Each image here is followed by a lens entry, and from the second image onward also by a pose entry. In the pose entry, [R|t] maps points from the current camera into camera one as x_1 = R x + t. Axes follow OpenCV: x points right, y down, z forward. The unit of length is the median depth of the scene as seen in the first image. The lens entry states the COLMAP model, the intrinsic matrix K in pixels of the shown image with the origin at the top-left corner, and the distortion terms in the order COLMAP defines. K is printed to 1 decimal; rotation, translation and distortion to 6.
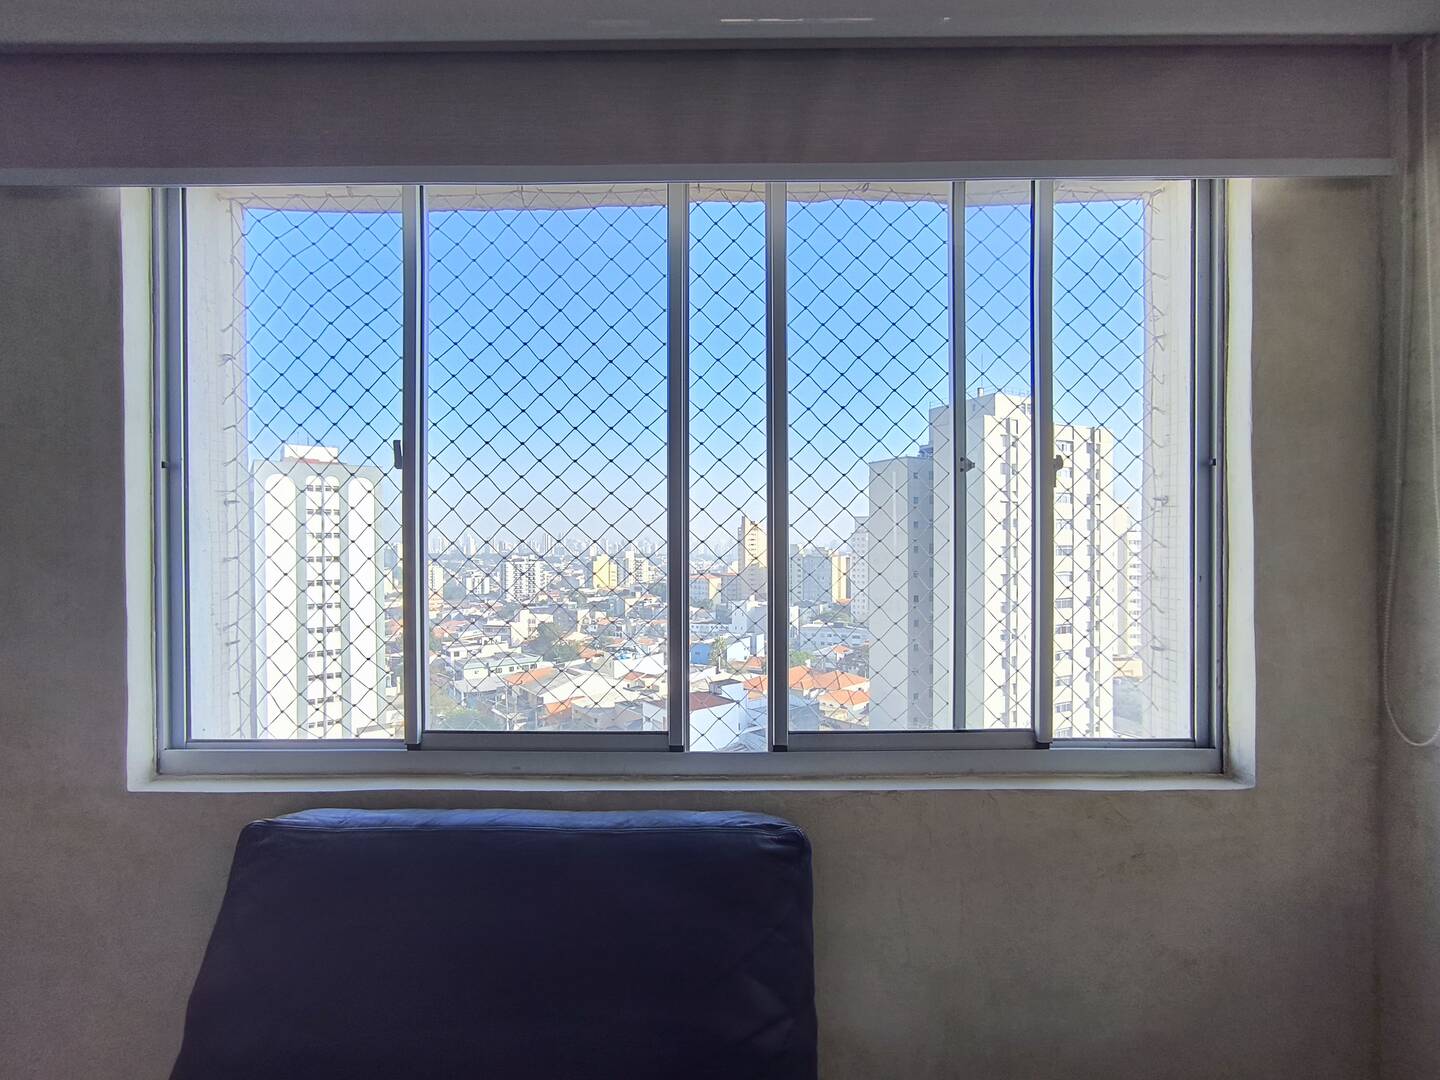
lens RADIAL K [[657.8, 0, 706.2], [0, 657.8, 550.2], [0, 0, 1]] dist [-0.033958, 0.020520]
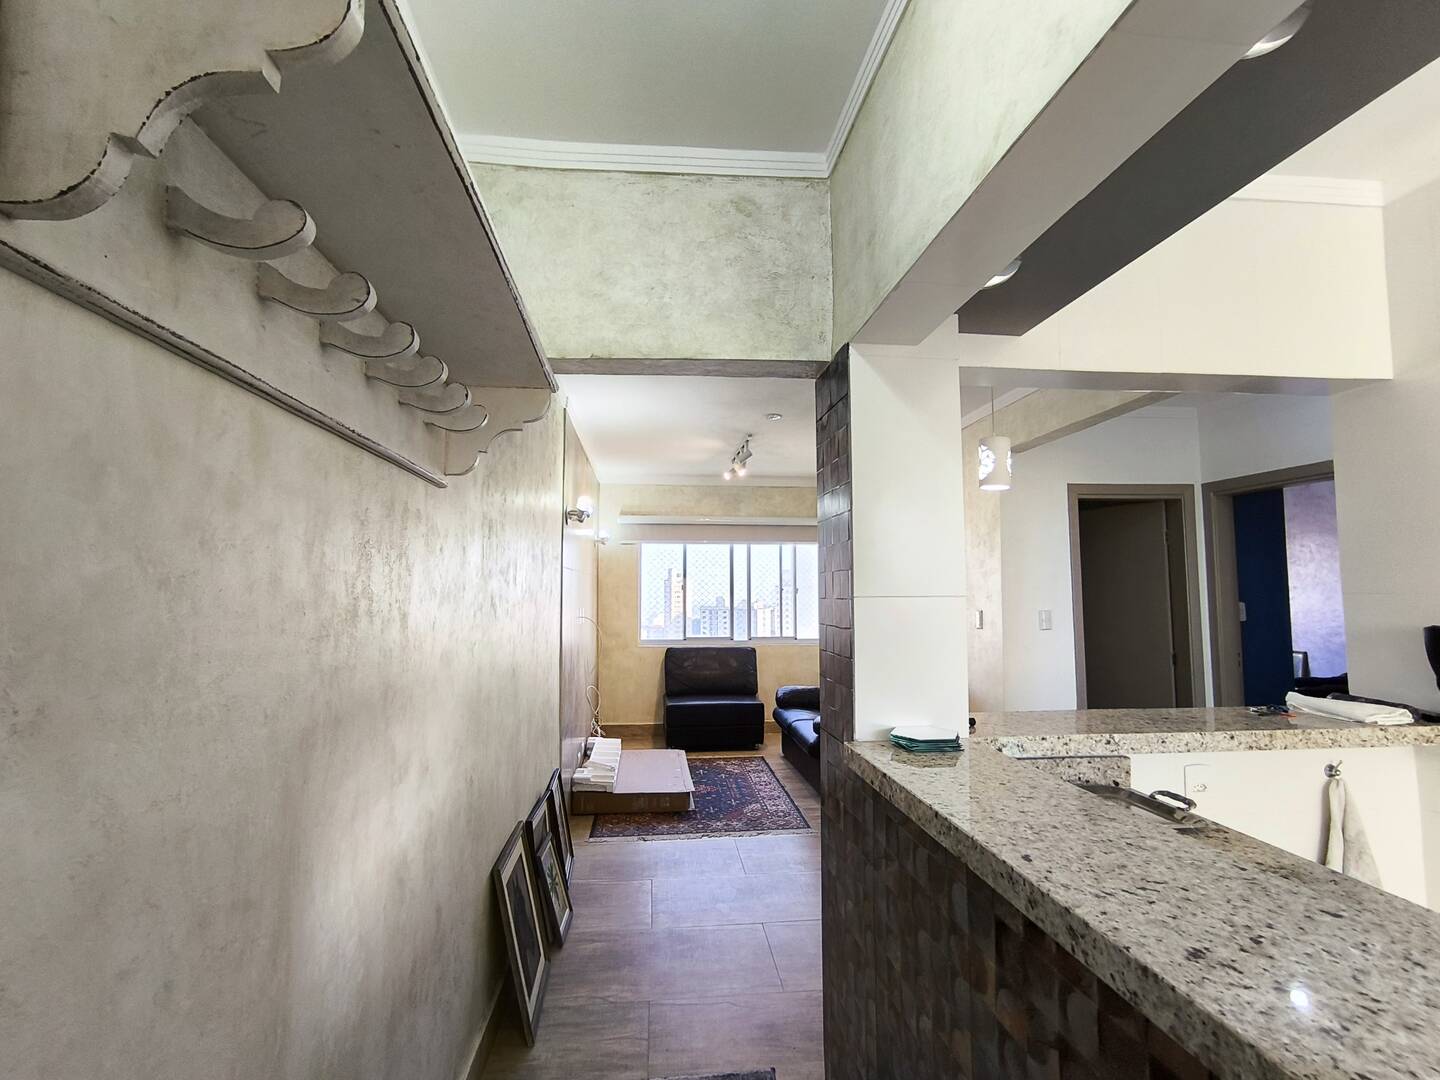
lens RADIAL K [[657.8, 0, 706.2], [0, 657.8, 550.2], [0, 0, 1]] dist [-0.033958, 0.020520]
pose [[0.996156, 0.008494, 0.087183, -0.782079], [-0.001344, 0.996653, -0.081740, -0.009135], [-0.087585, 0.081308, 0.992833, -4.735219]]
